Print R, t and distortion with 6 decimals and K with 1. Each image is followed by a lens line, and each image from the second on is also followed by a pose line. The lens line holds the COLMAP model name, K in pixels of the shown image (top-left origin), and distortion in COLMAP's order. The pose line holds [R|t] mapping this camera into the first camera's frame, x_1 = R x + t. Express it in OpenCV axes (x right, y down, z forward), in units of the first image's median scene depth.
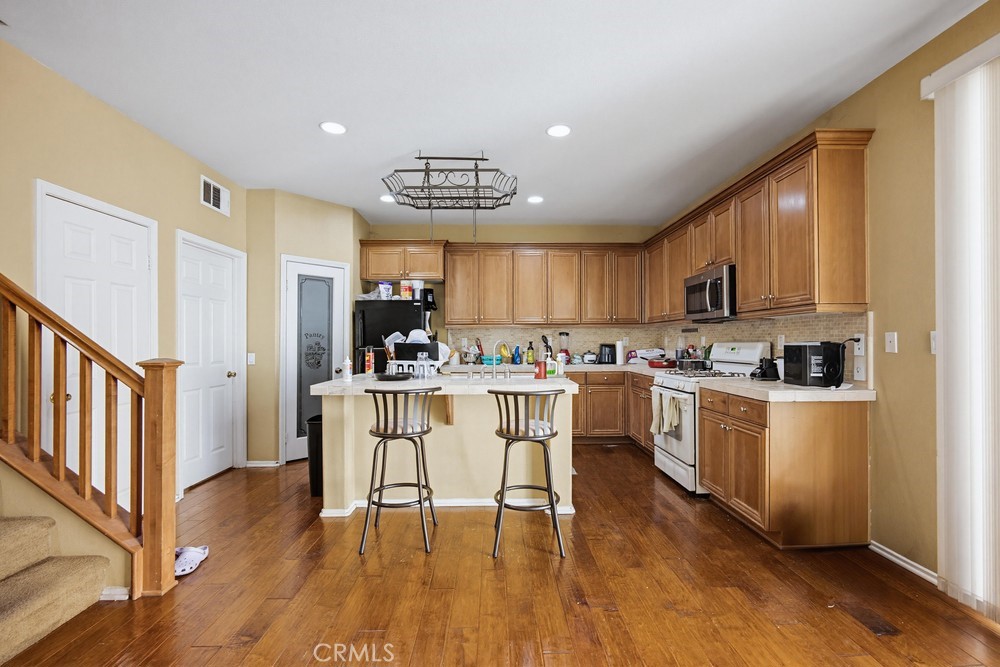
lens RADIAL K [[432.8, 0, 502.8], [0, 432.8, 341.3], [0, 0, 1]] dist [-0.000015, 0.000528]
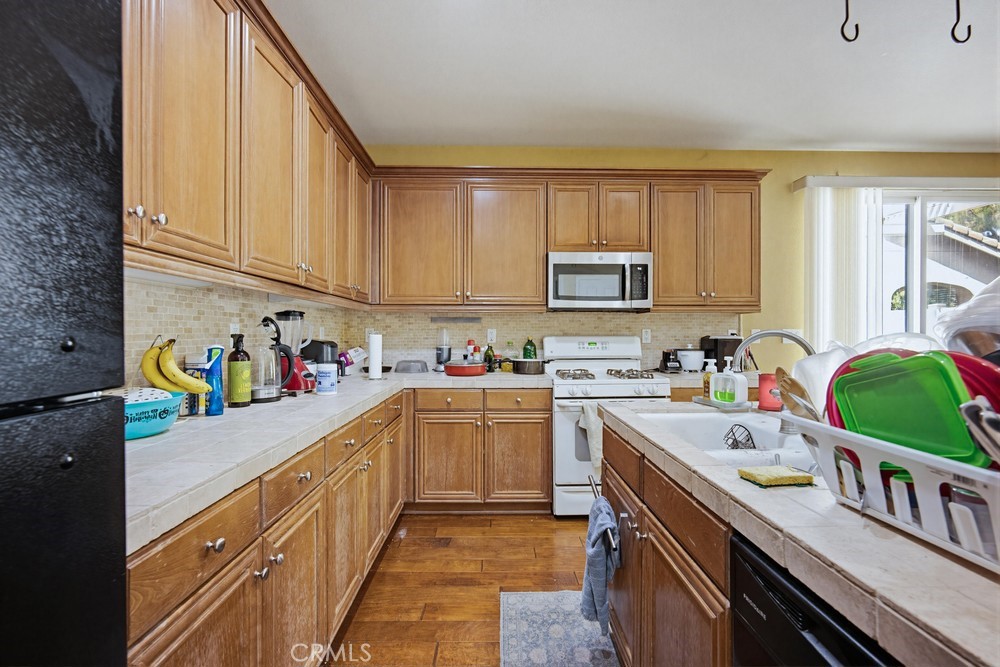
lens RADIAL K [[446.6, 0, 500.0], [0, 446.6, 333.5], [0, 0, 1]] dist [-0.000112, 0.000113]
pose [[-0.009206, 0.004791, 0.999946, -0.355989], [-0.002173, 0.999986, -0.004811, 0.001185], [-0.999955, -0.002217, -0.009196, 1.098411]]
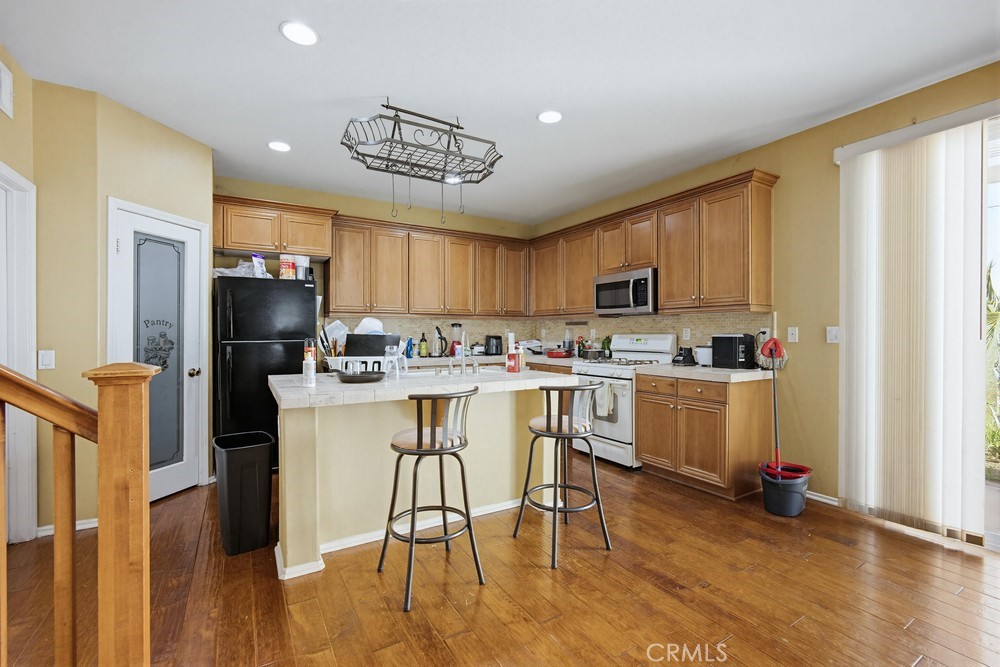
lens RADIAL K [[431.6, 0, 495.9], [0, 431.6, 335.7], [0, 0, 1]] dist [-0.000925, 0.000138]
pose [[0.869635, -0.000028, 0.493695, -0.347299], [-0.003465, 0.999975, 0.006161, 0.000459], [-0.493682, -0.007068, 0.869613, 0.161565]]
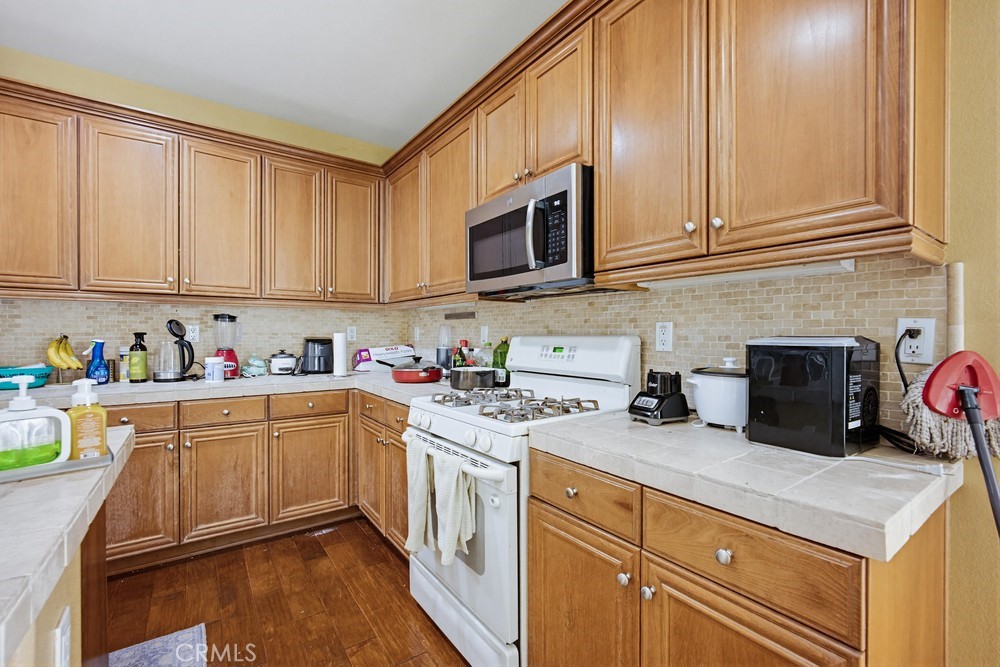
lens RADIAL K [[435.4, 0, 496.3], [0, 435.4, 335.9], [0, 0, 1]] dist [-0.001830, -0.000015]
pose [[0.830025, 0.003203, 0.557717, 0.163938], [-0.006000, 0.999977, 0.003187, 0.000348], [-0.557694, -0.005992, 0.830025, 0.556147]]
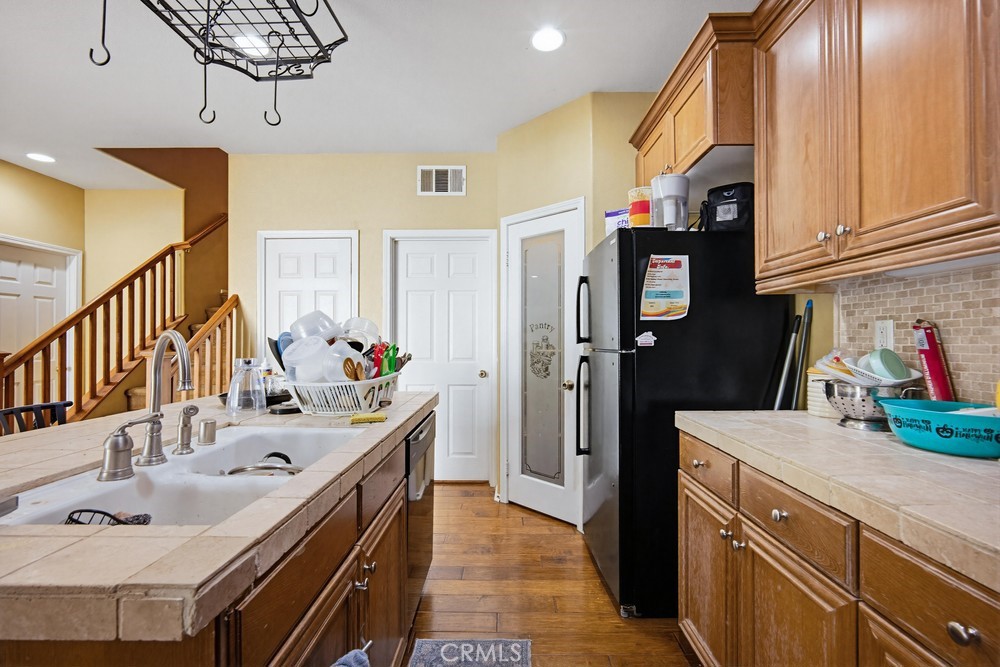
lens RADIAL K [[431.6, 0, 495.9], [0, 431.6, 335.7], [0, 0, 1]] dist [-0.000925, 0.000138]
pose [[-0.043509, -0.000532, -0.999053, 0.243092], [0.001876, 0.999998, -0.000615, 0.000858], [0.999051, -0.001901, -0.043507, 1.083161]]
